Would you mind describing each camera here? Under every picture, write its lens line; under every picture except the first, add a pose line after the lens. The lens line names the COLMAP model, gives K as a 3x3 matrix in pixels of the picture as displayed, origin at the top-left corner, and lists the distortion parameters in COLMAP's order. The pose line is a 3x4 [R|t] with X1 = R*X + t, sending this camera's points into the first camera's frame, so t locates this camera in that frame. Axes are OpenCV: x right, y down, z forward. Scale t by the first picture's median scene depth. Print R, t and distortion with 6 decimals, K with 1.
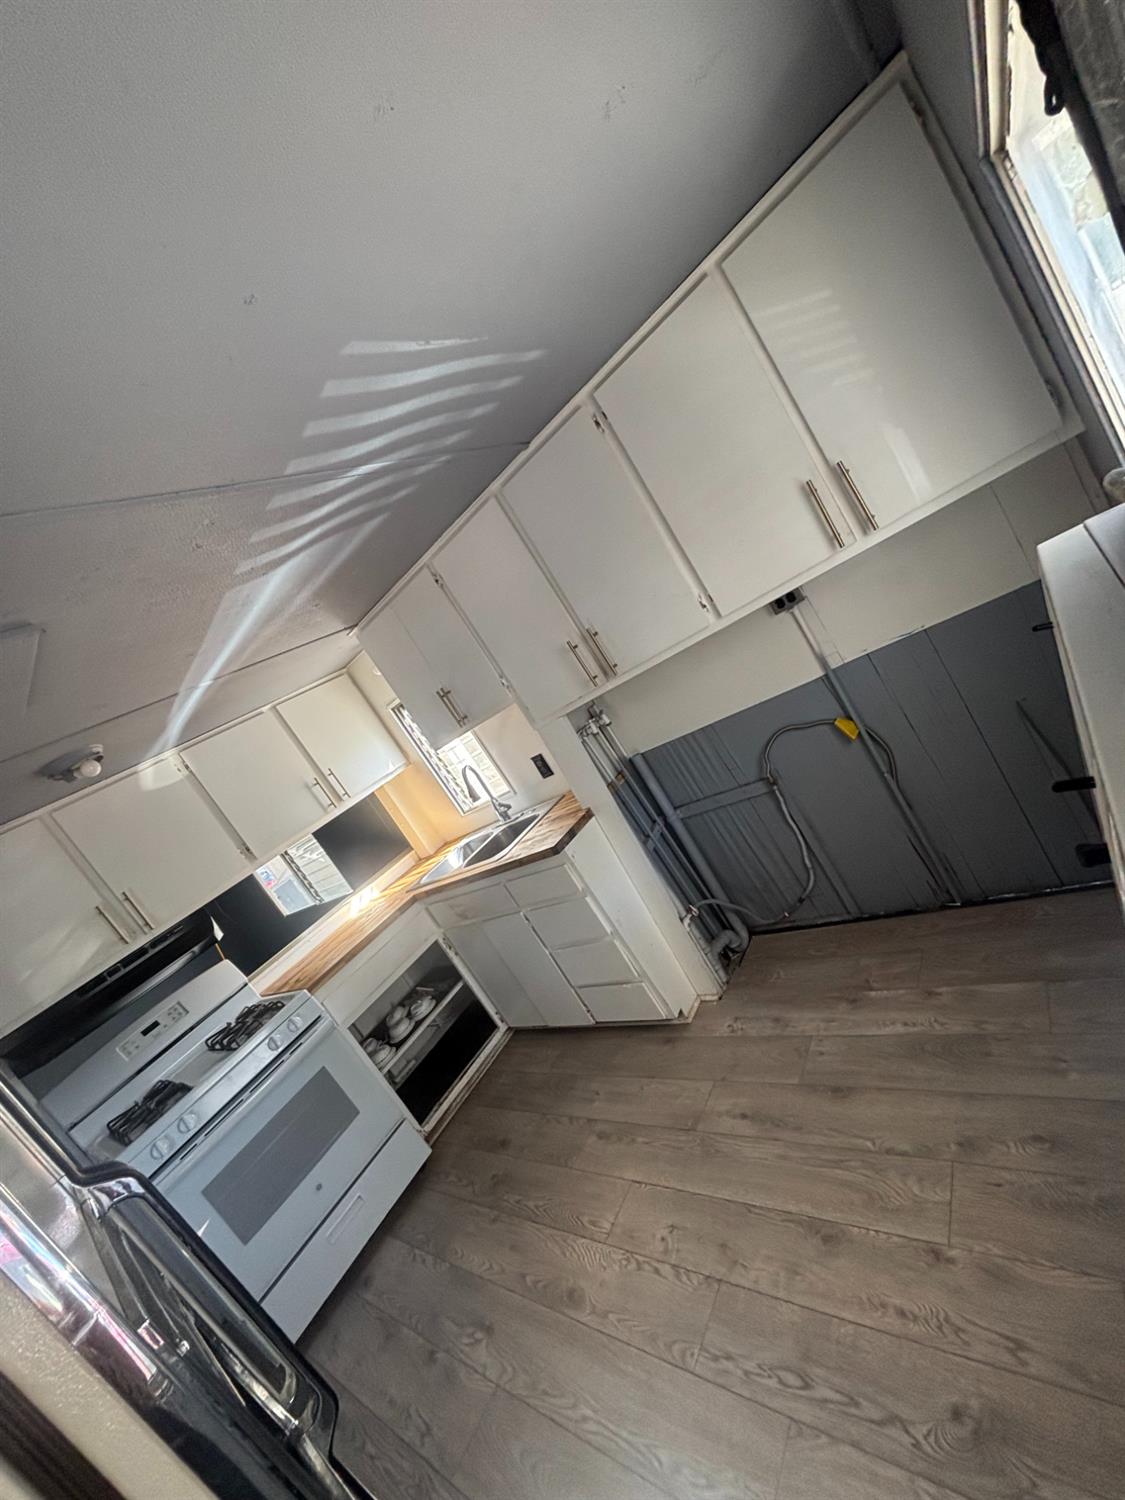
lens RADIAL K [[607.8, 0, 562.5], [0, 607.8, 750.0], [0, 0, 1]] dist [0.009428, 0.000037]
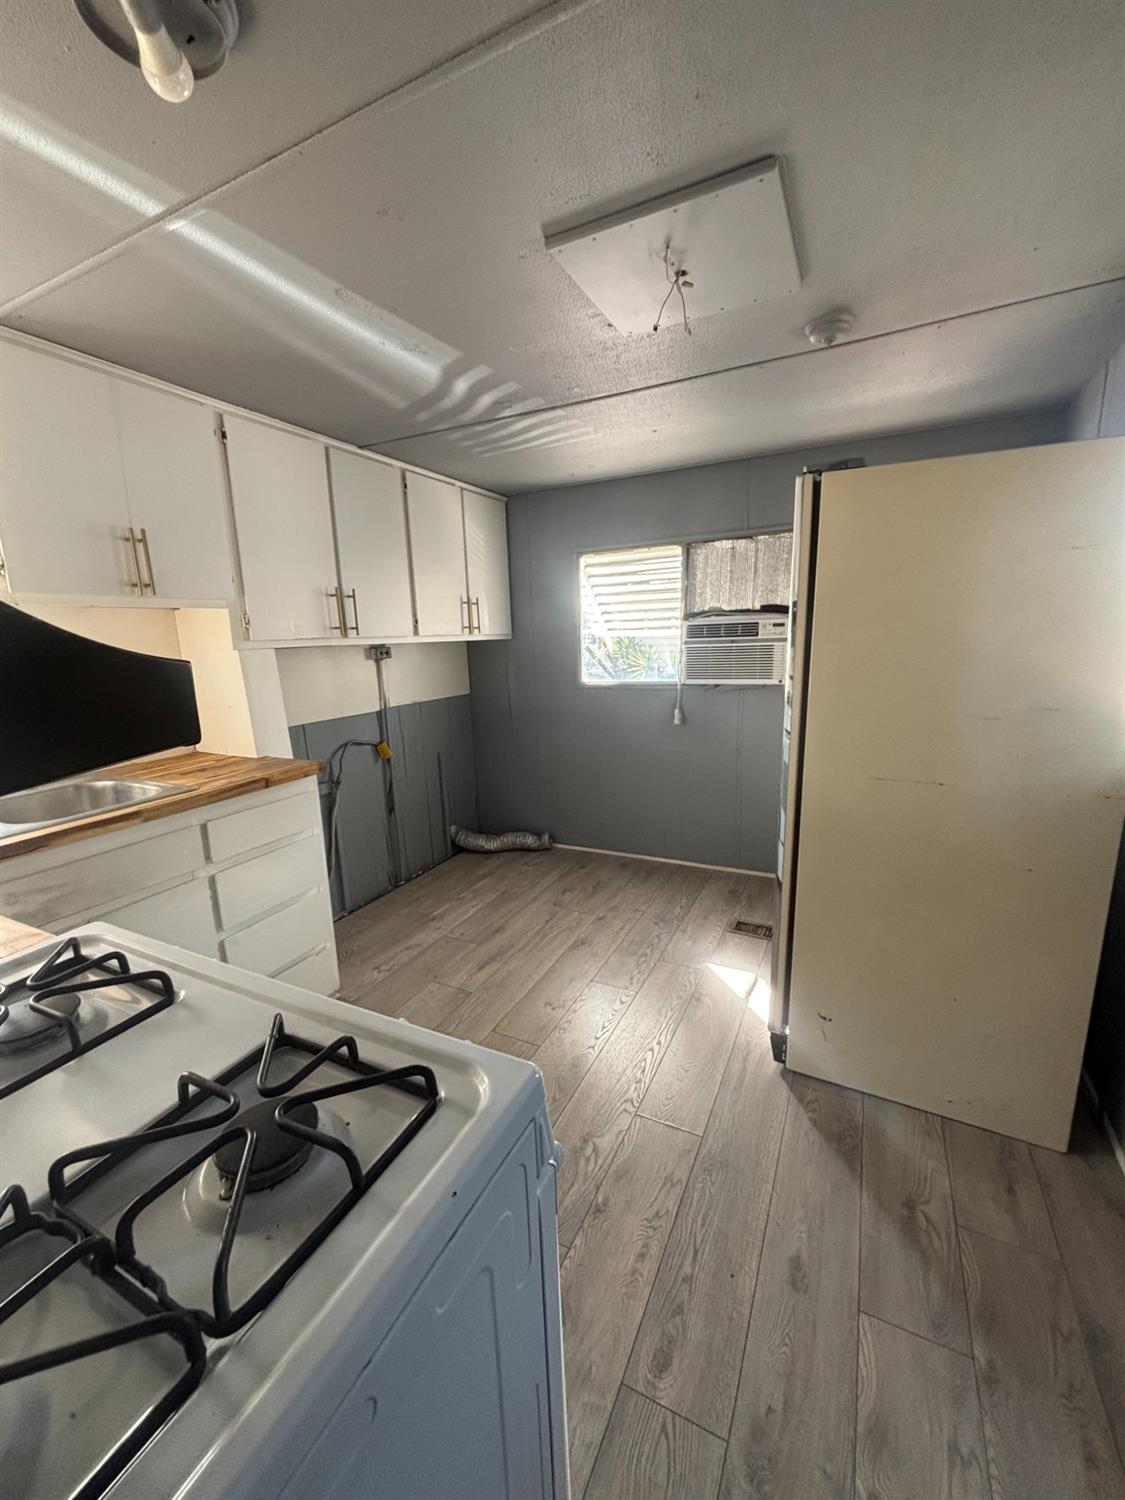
lens RADIAL K [[607.8, 0, 562.5], [0, 607.8, 750.0], [0, 0, 1]] dist [0.009428, 0.000037]
pose [[-0.146338, 0.375945, 0.915014, -1.177551], [0.281431, 0.902572, -0.325824, 0.699493], [-0.948357, 0.209833, -0.237884, 1.122514]]
